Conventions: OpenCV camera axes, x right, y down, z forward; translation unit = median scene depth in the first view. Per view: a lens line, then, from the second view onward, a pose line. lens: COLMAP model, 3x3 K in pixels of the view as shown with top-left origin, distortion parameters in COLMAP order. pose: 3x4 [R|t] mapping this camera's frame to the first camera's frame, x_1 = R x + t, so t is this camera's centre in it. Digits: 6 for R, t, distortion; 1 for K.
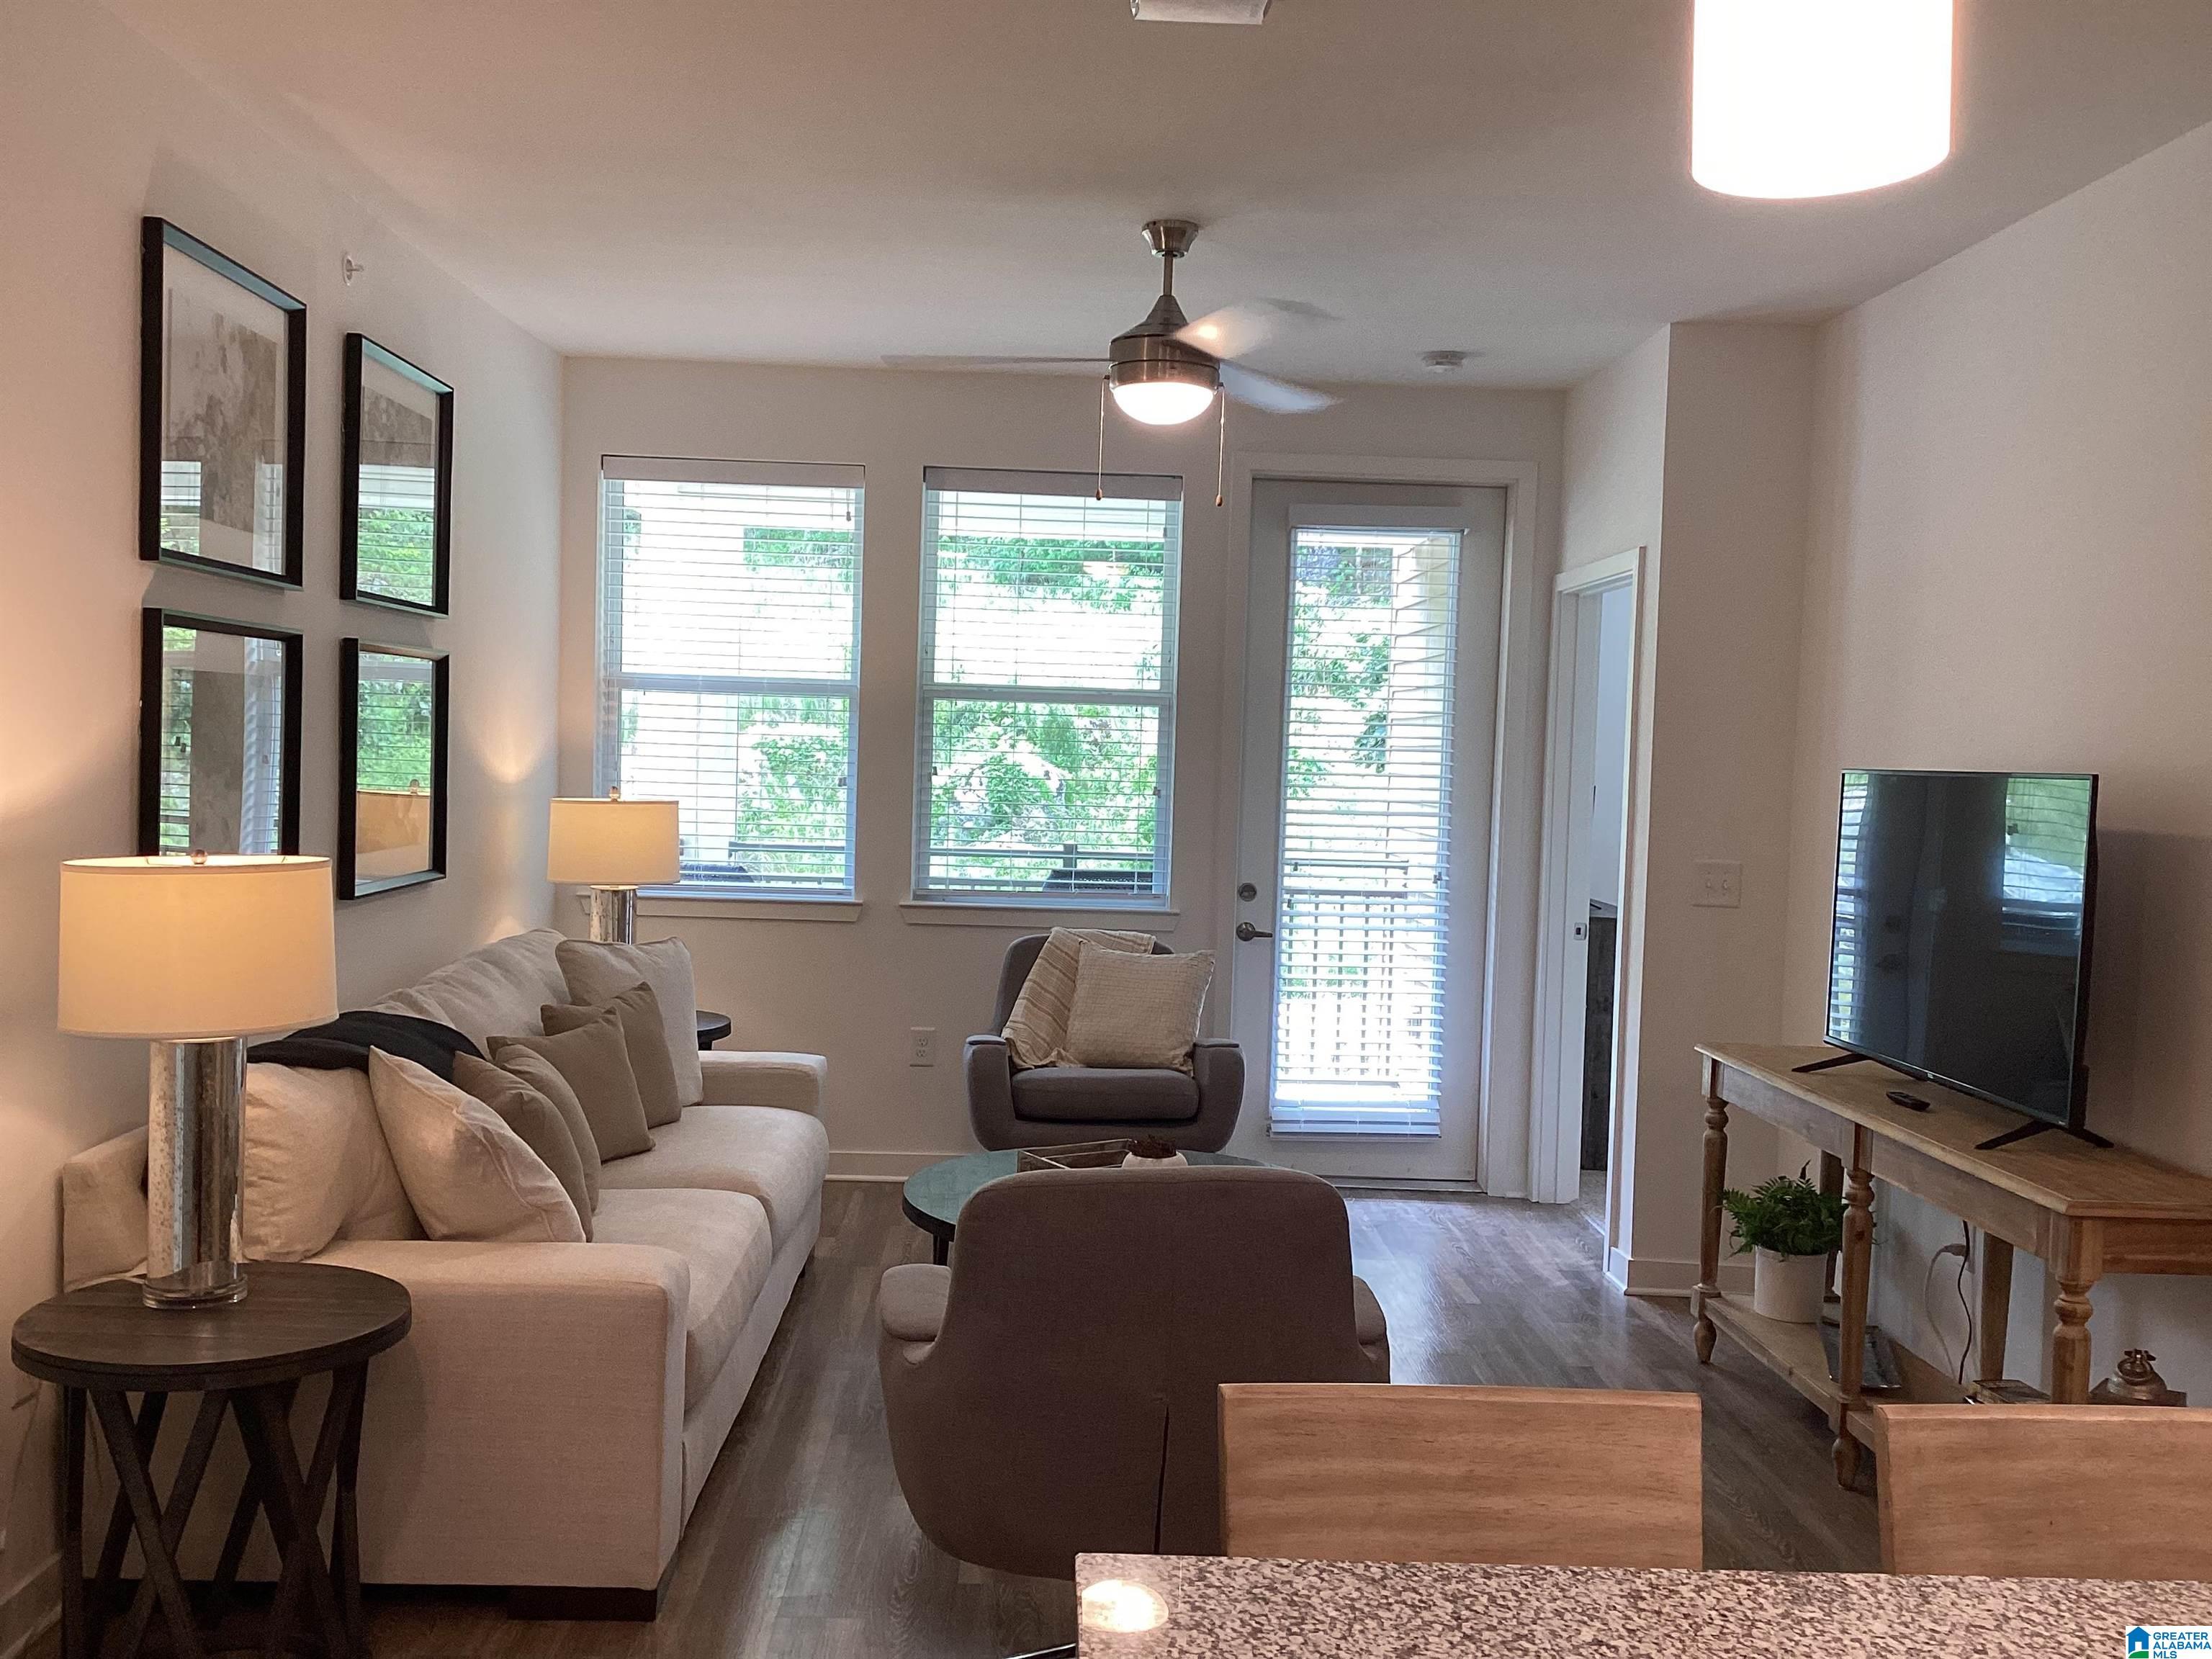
lens RADIAL K [[1981.0, 0, 1114.0], [0, 1981.0, 833.3], [0, 0, 1]] dist [0.098041, -0.156694]
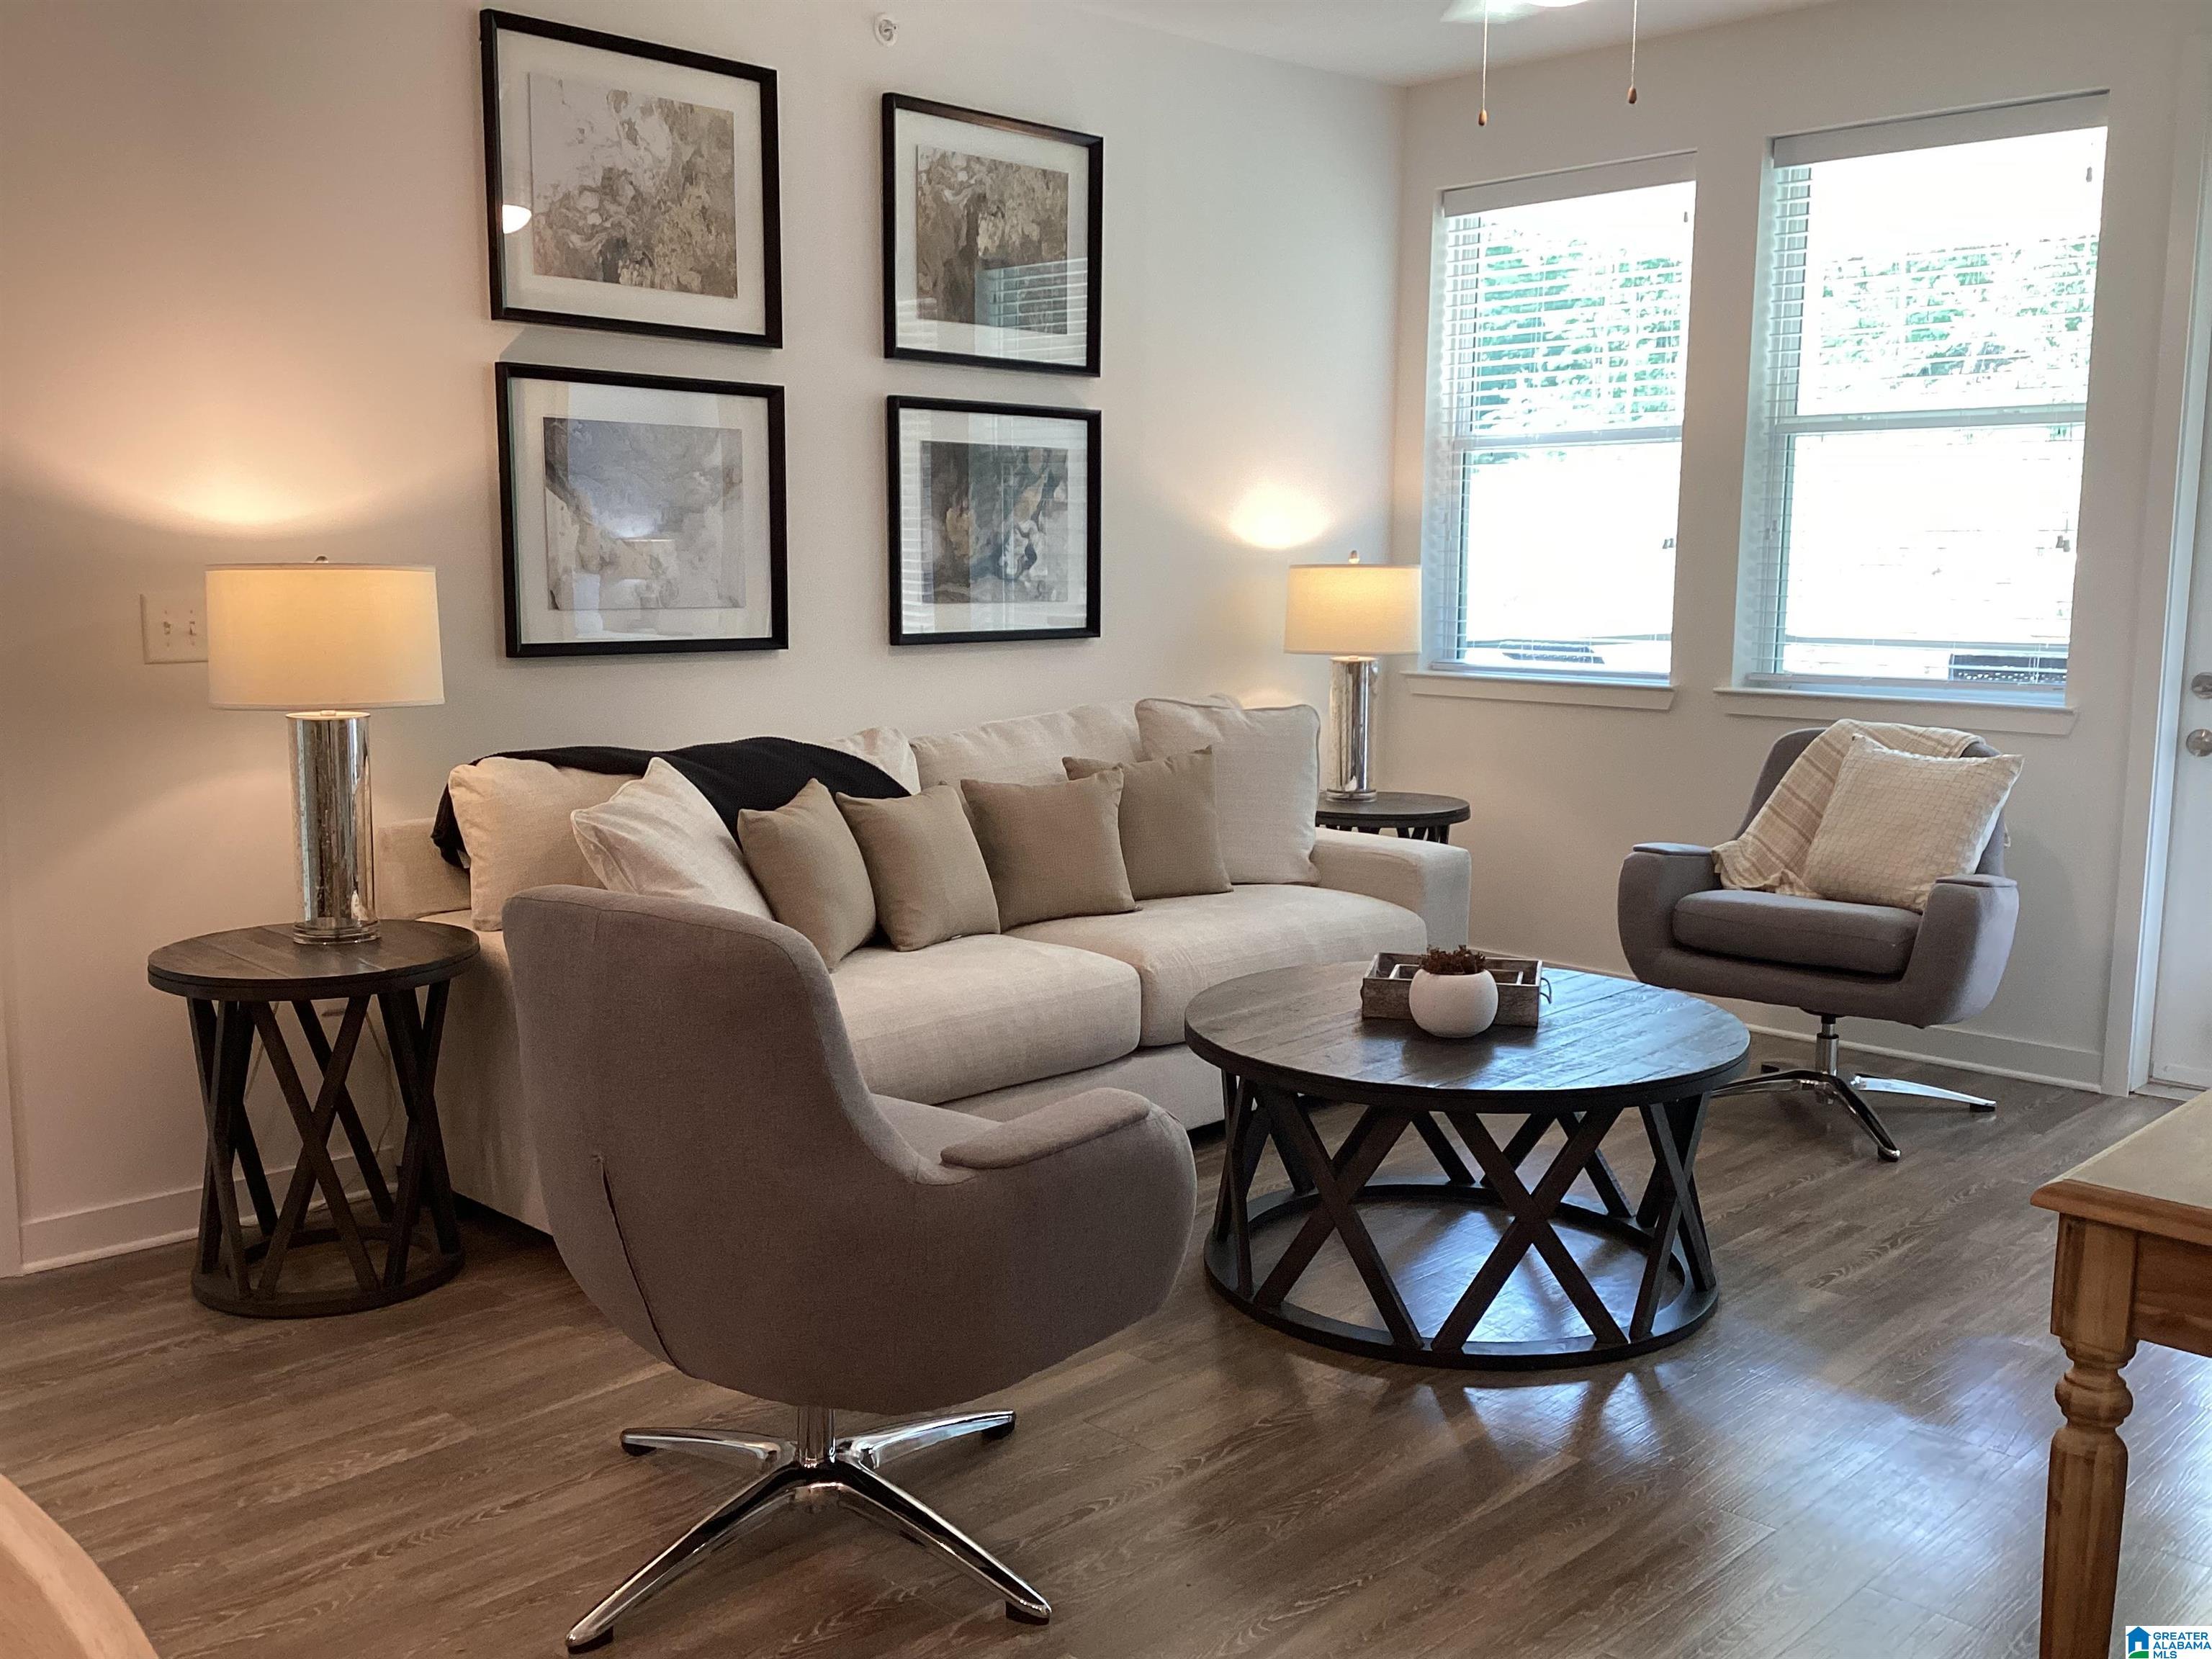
lens RADIAL K [[1981.0, 0, 1092.2], [0, 1981.0, 838.6], [0, 0, 1]] dist [0.098041, -0.156694]
pose [[0.681898, 0.072332, -0.727862, 0.355860], [-0.014925, 0.996267, 0.085022, 0.033347], [0.731295, -0.047113, 0.680433, 0.267984]]
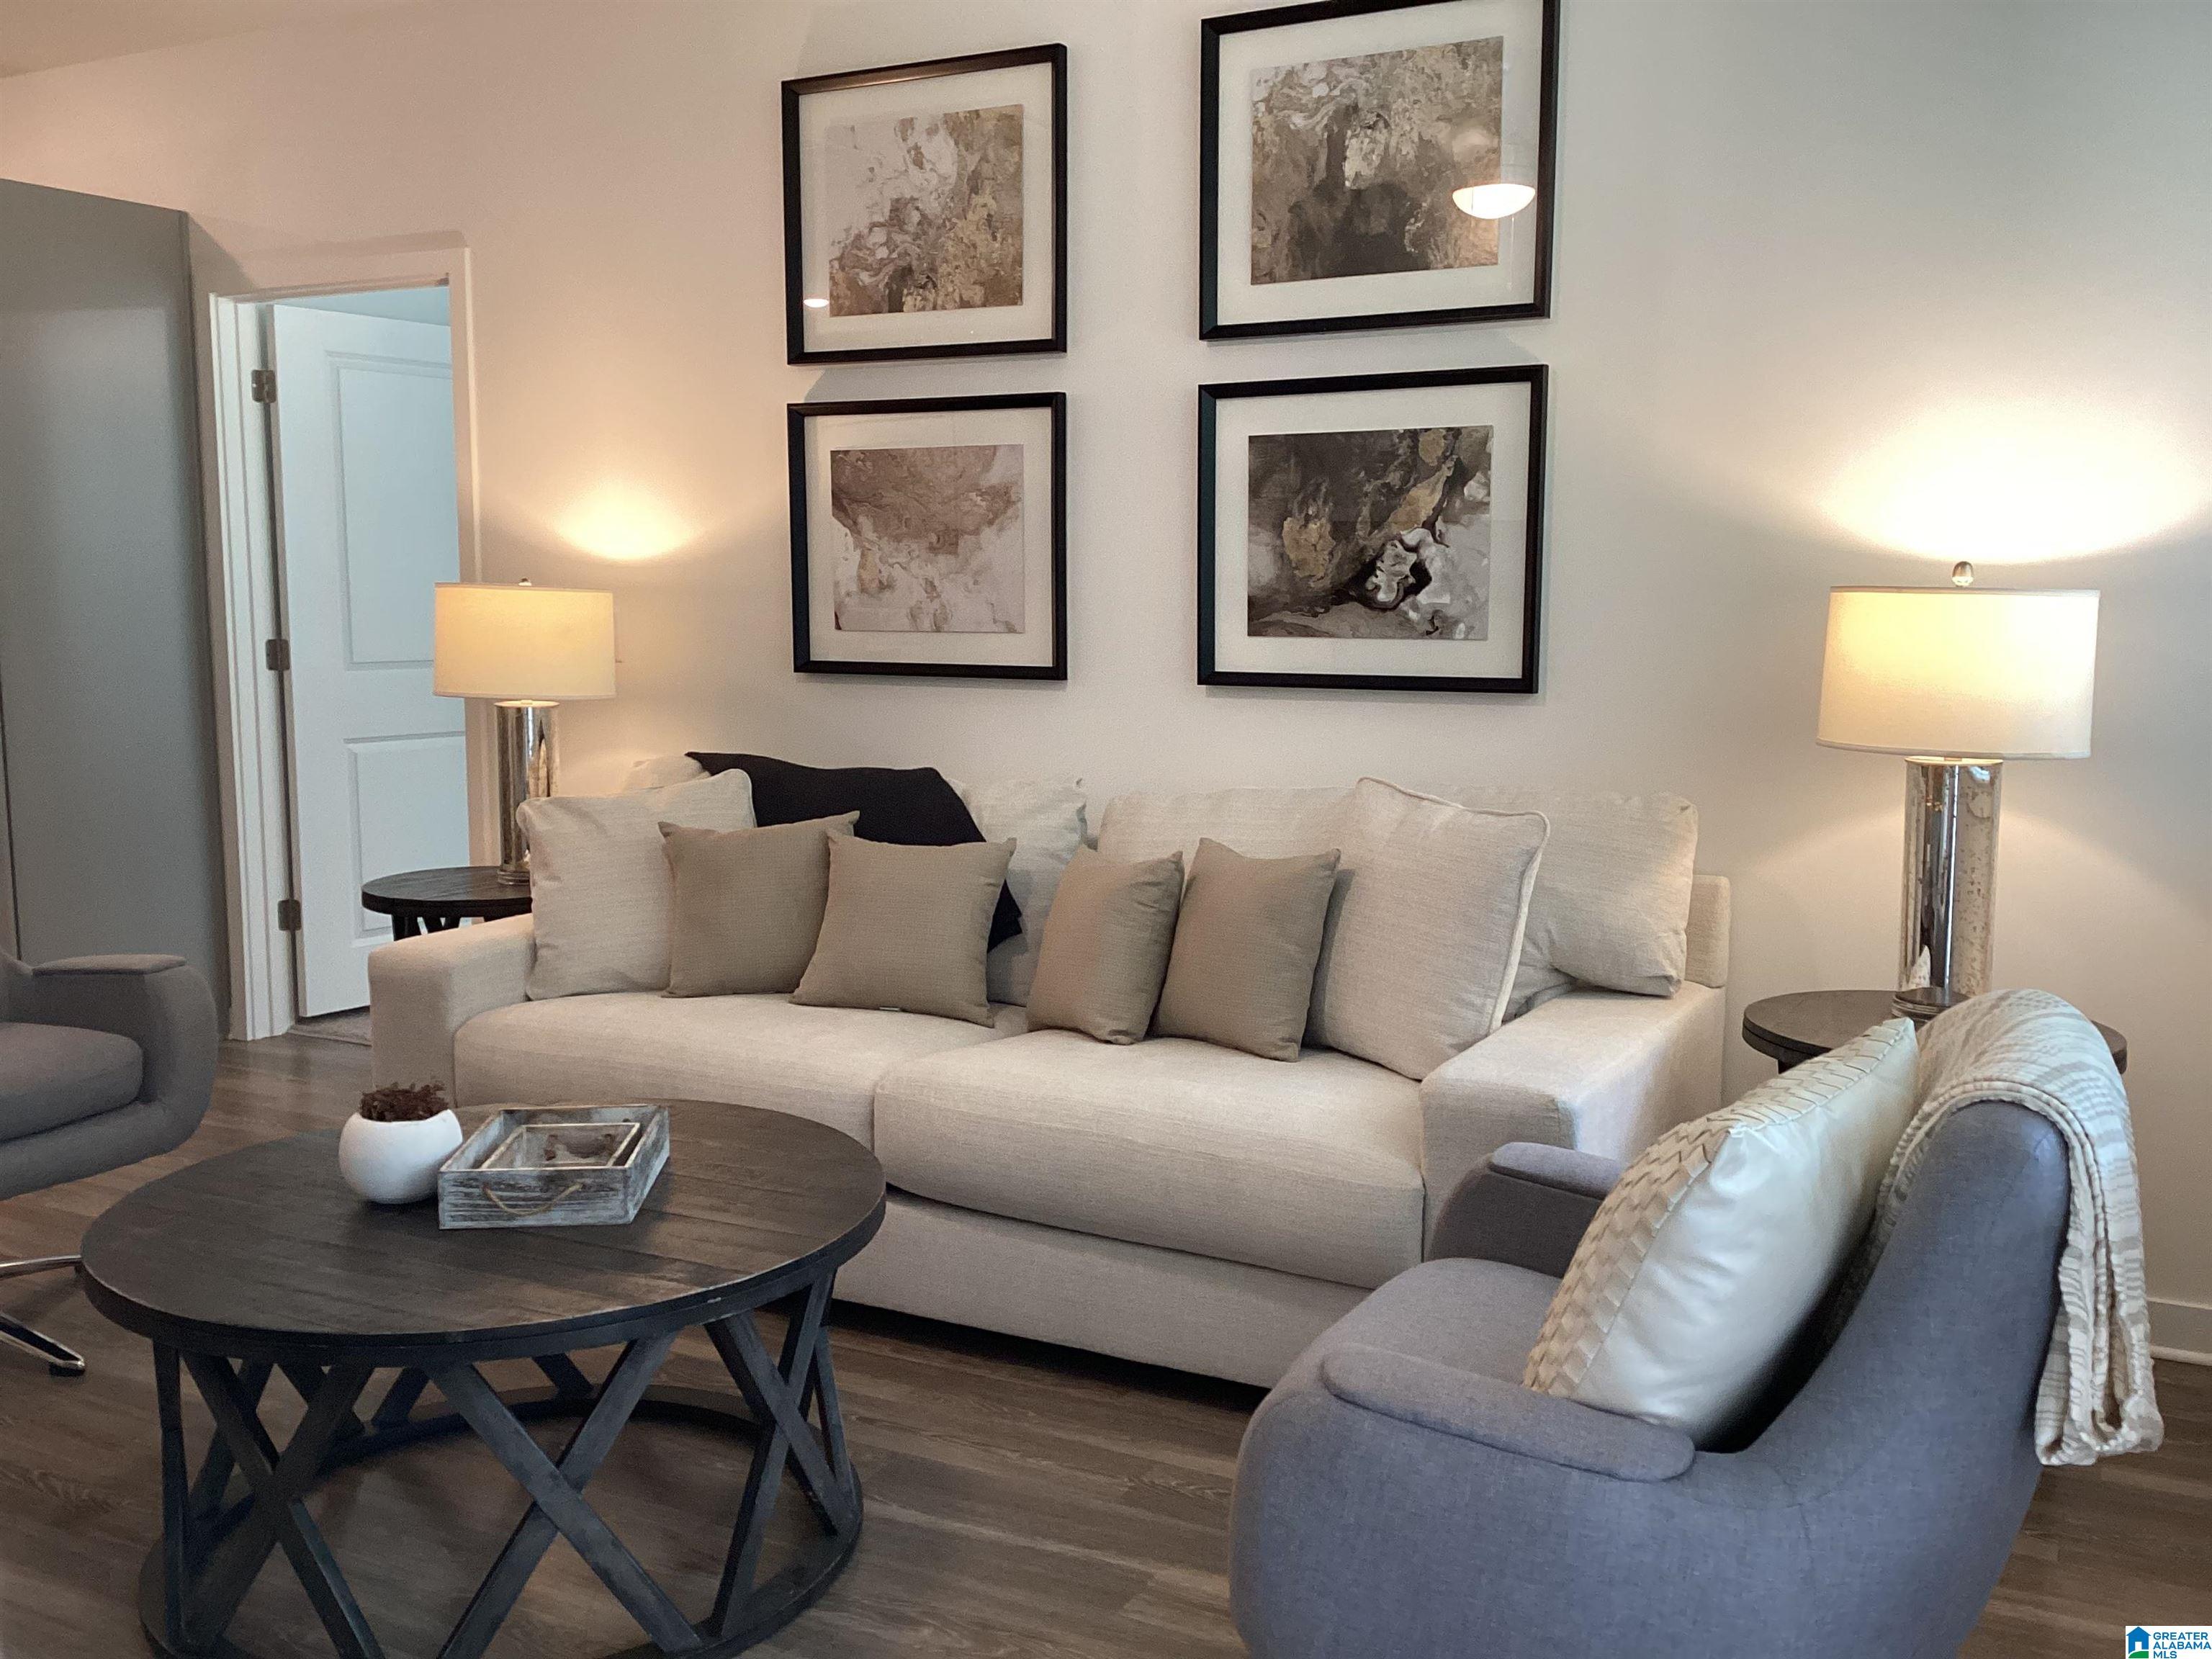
lens RADIAL K [[1981.0, 0, 1111.3], [0, 1981.0, 850.8], [0, 0, 1]] dist [0.098041, -0.156694]
pose [[-0.504237, 0.081687, -0.859693, 0.307300], [-0.058809, 0.989957, 0.128559, -0.004032], [0.861560, 0.115382, -0.494369, 1.073916]]
